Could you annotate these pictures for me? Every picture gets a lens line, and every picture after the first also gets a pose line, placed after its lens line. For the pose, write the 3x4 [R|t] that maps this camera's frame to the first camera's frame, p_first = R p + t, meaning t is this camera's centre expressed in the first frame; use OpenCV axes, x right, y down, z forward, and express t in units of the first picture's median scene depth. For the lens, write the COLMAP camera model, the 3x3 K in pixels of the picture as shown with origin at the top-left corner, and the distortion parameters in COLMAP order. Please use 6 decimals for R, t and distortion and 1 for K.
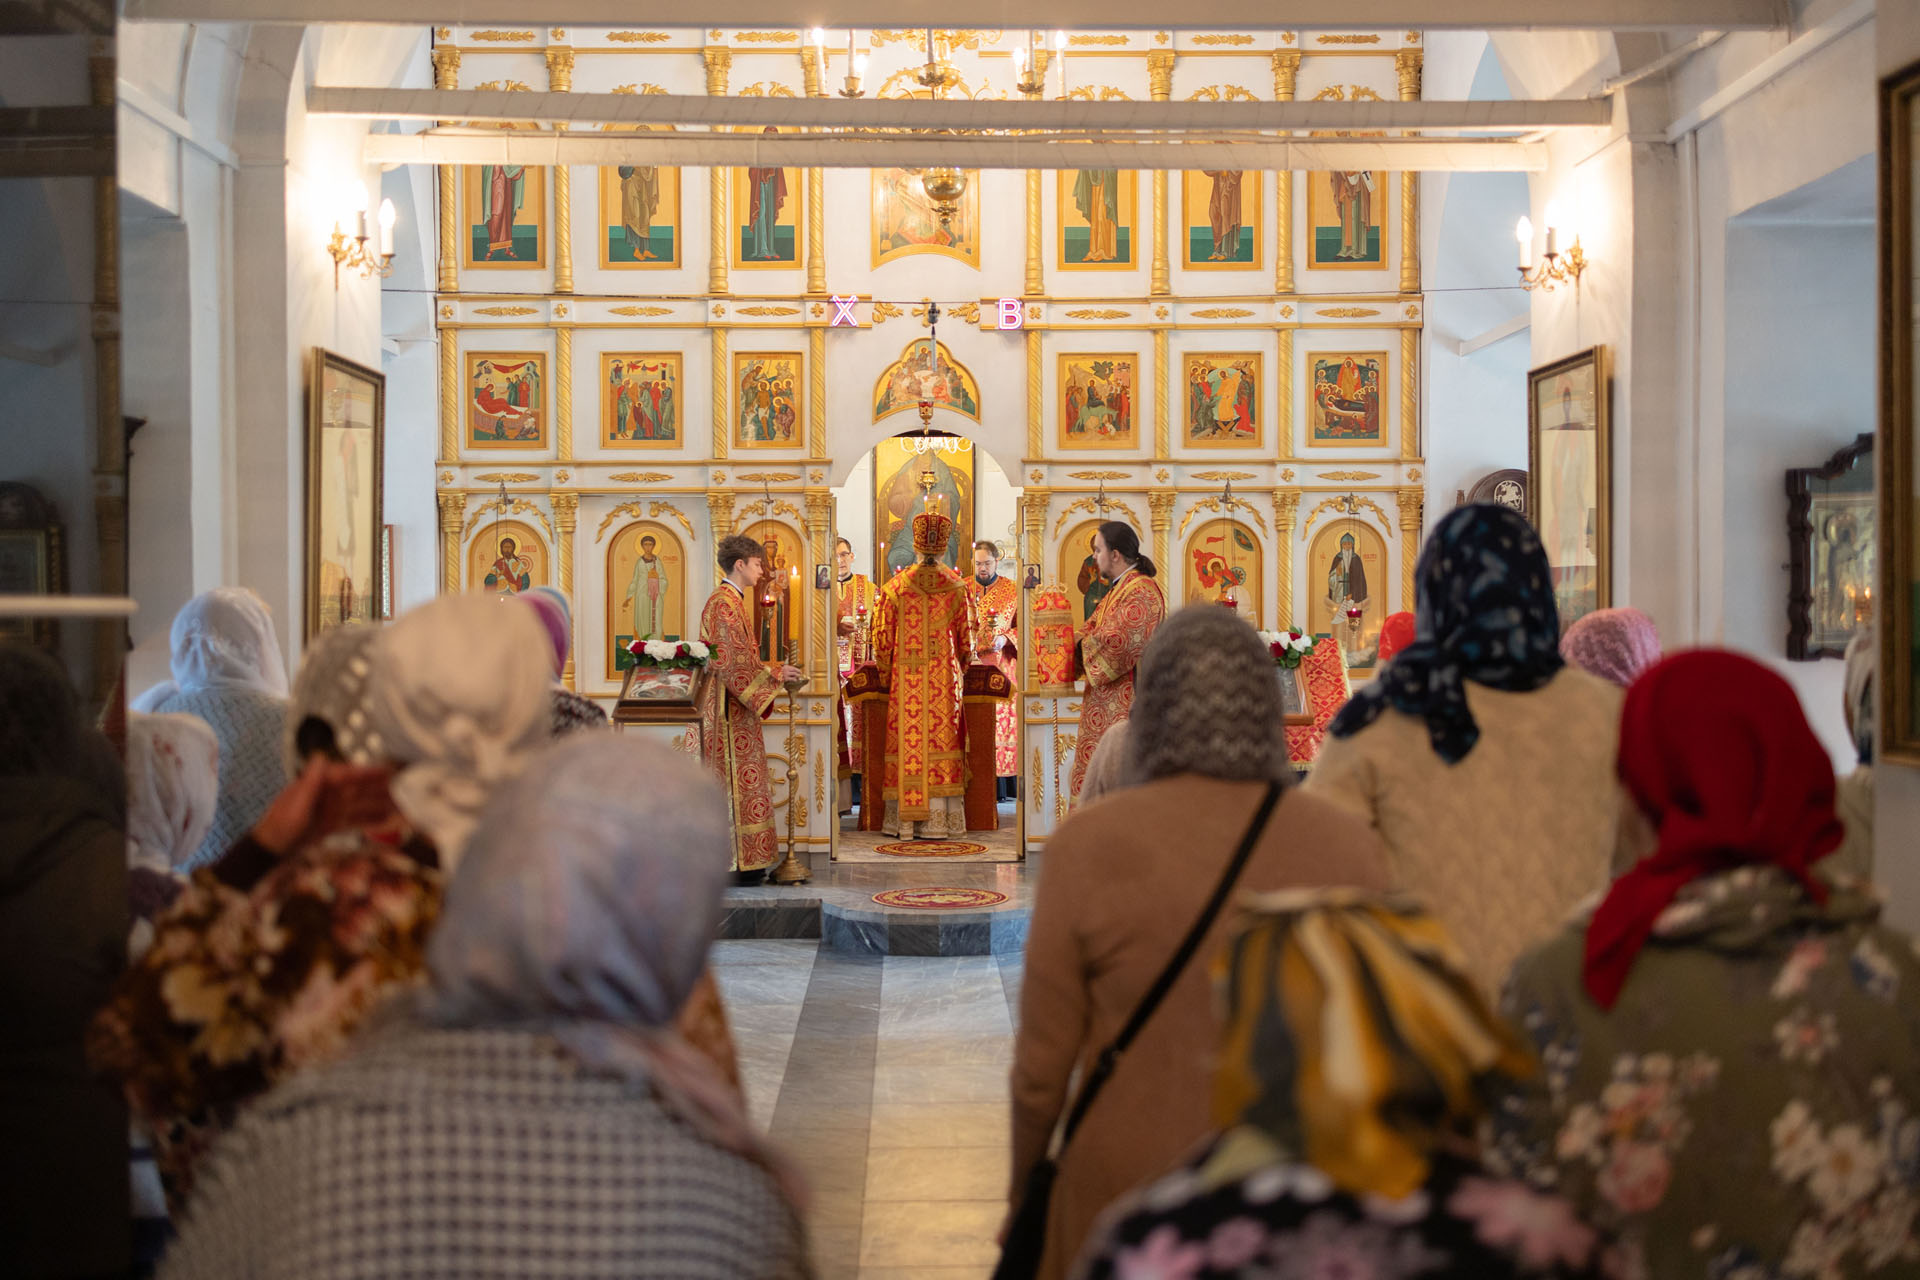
lens RADIAL K [[1920.4, 0, 968.1], [0, 1920.4, 641.3], [0, 0, 1]] dist [0.014161, 0.017389]
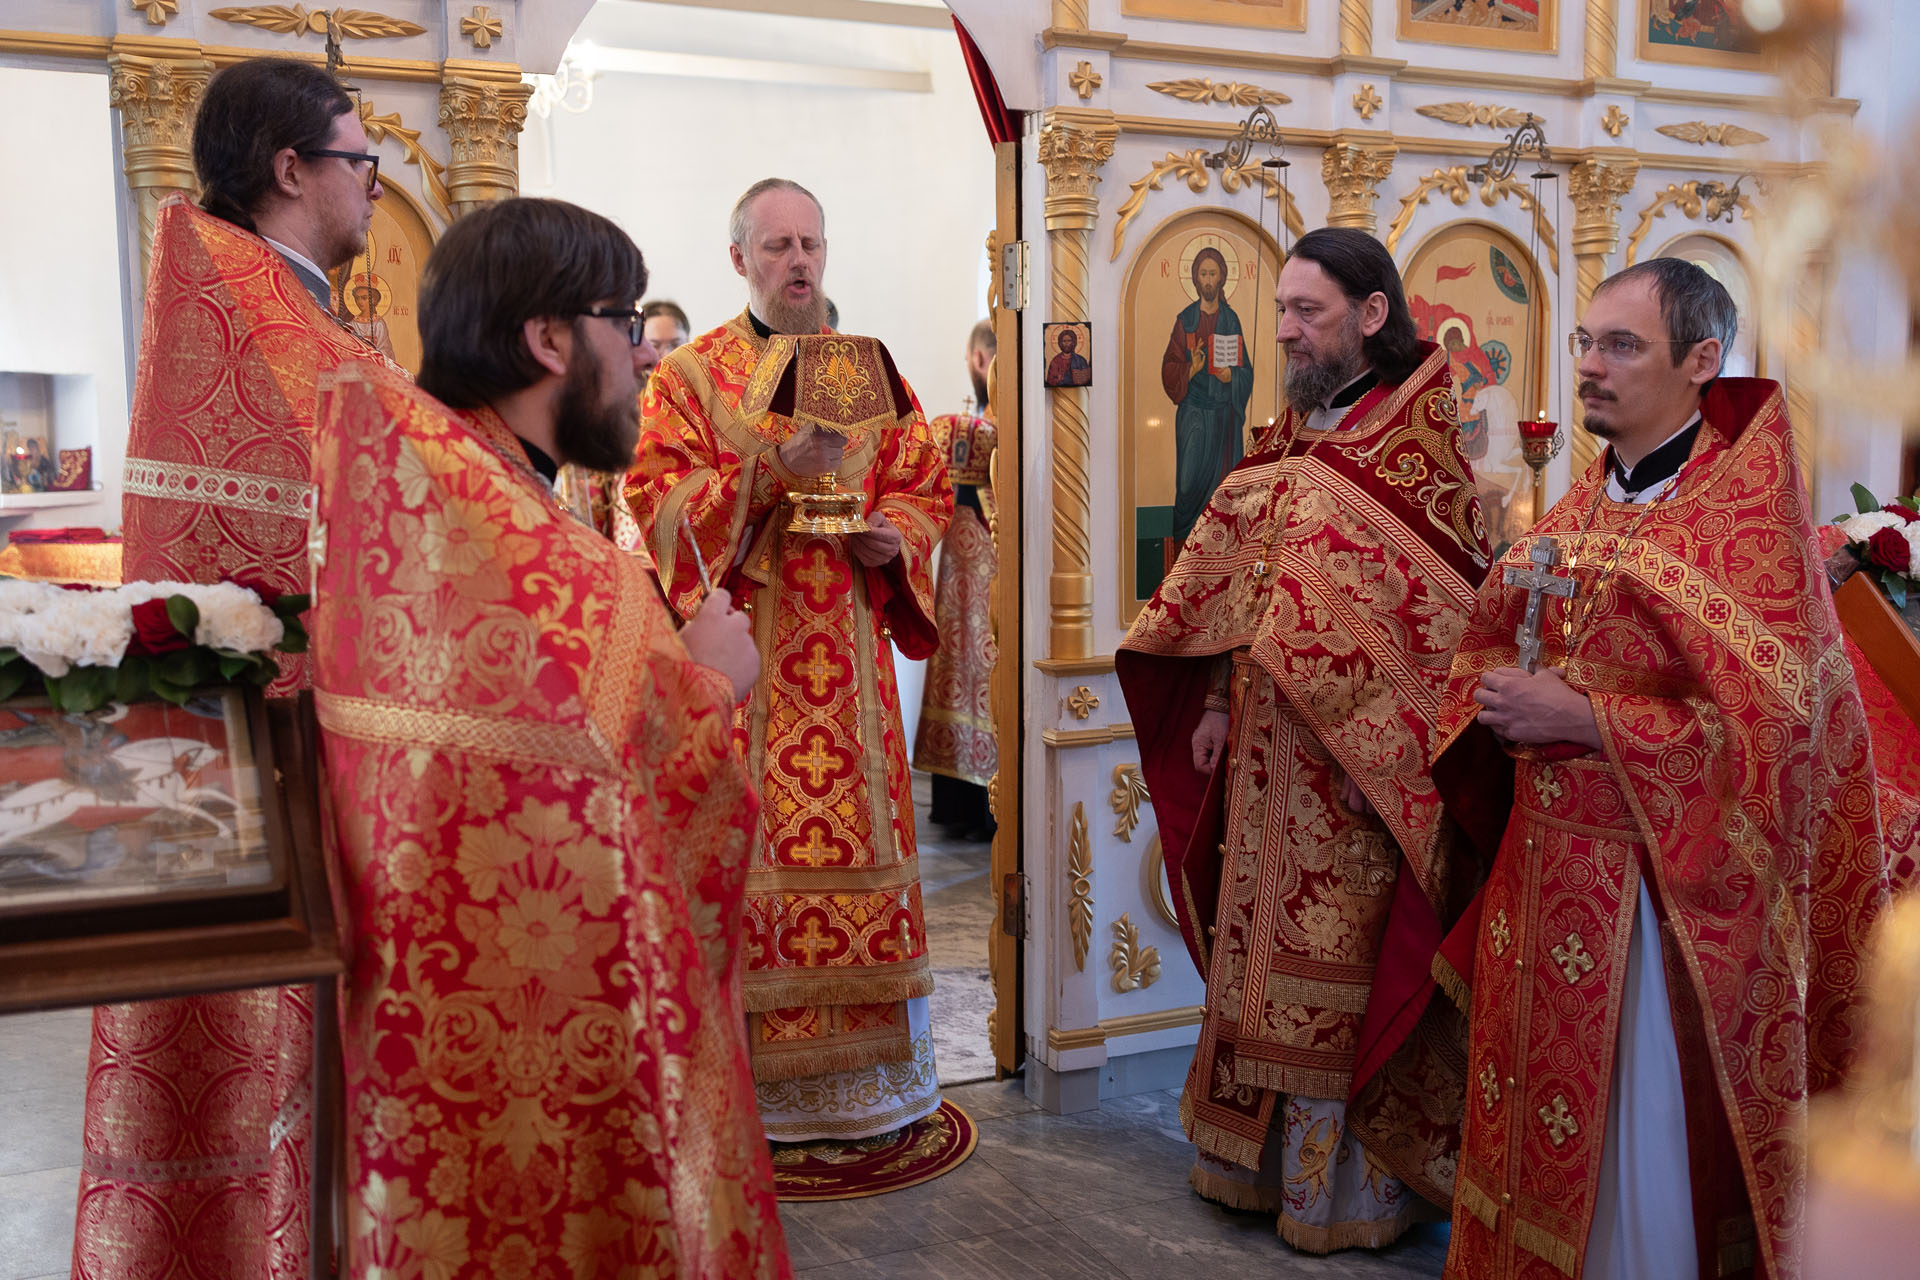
lens RADIAL K [[1920.4, 0, 968.1], [0, 1920.4, 641.3], [0, 0, 1]] dist [0.014161, 0.017389]
pose [[0.925201, -0.039536, 0.377413, -0.127879], [0.005365, 0.995821, 0.091167, -0.012343], [-0.379440, -0.082323, 0.921547, 0.653513]]
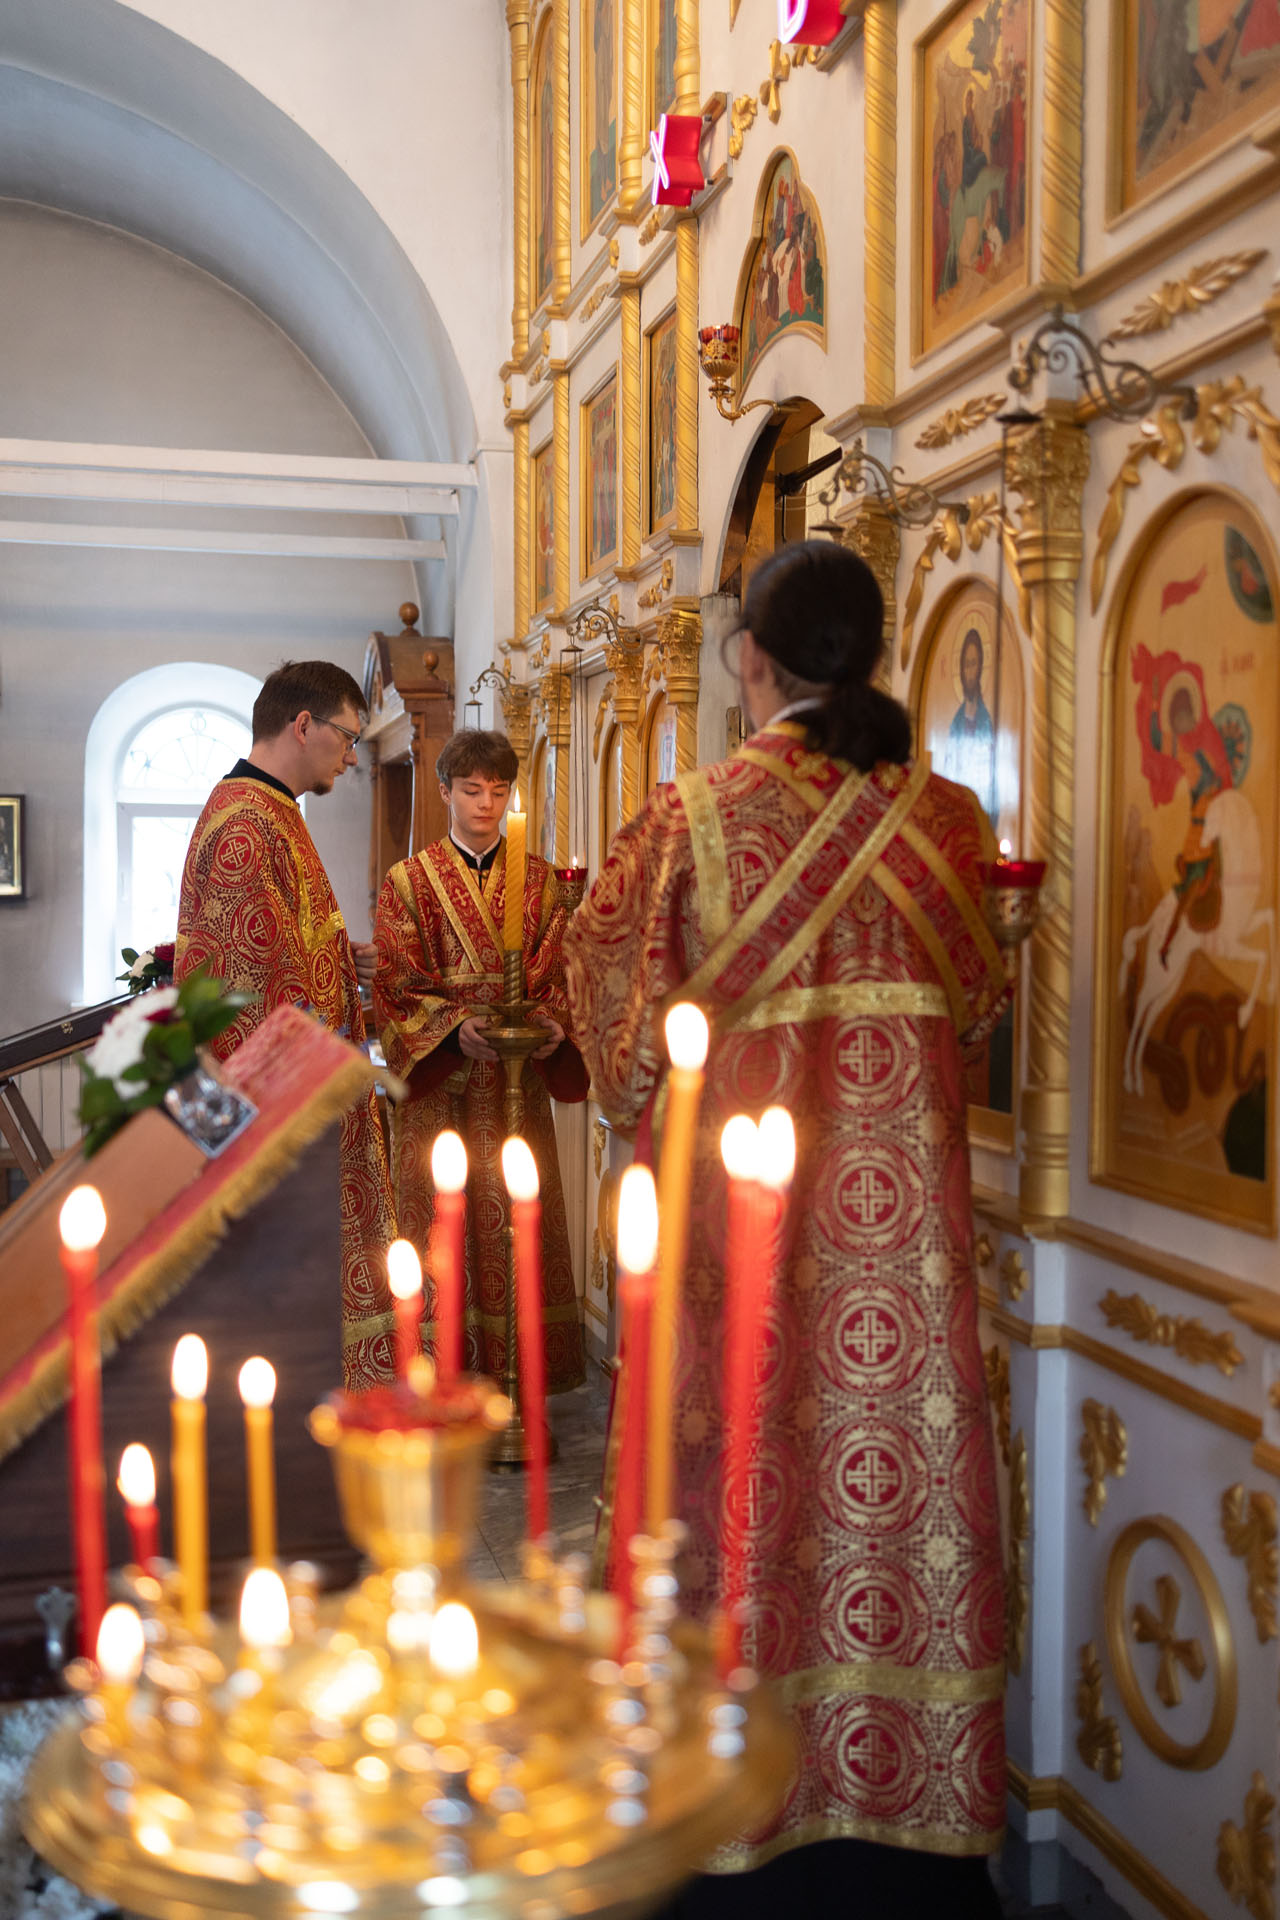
lens RADIAL K [[1920.4, 0, 640.0], [0, 1920.4, 960.4], [0, 0, 1]] dist [0.014161, 0.017389]
pose [[0.220776, 0.041889, -0.974425, 0.338703], [-0.010558, 0.999121, 0.040559, -0.018031], [0.975267, 0.001334, 0.221024, 0.890088]]
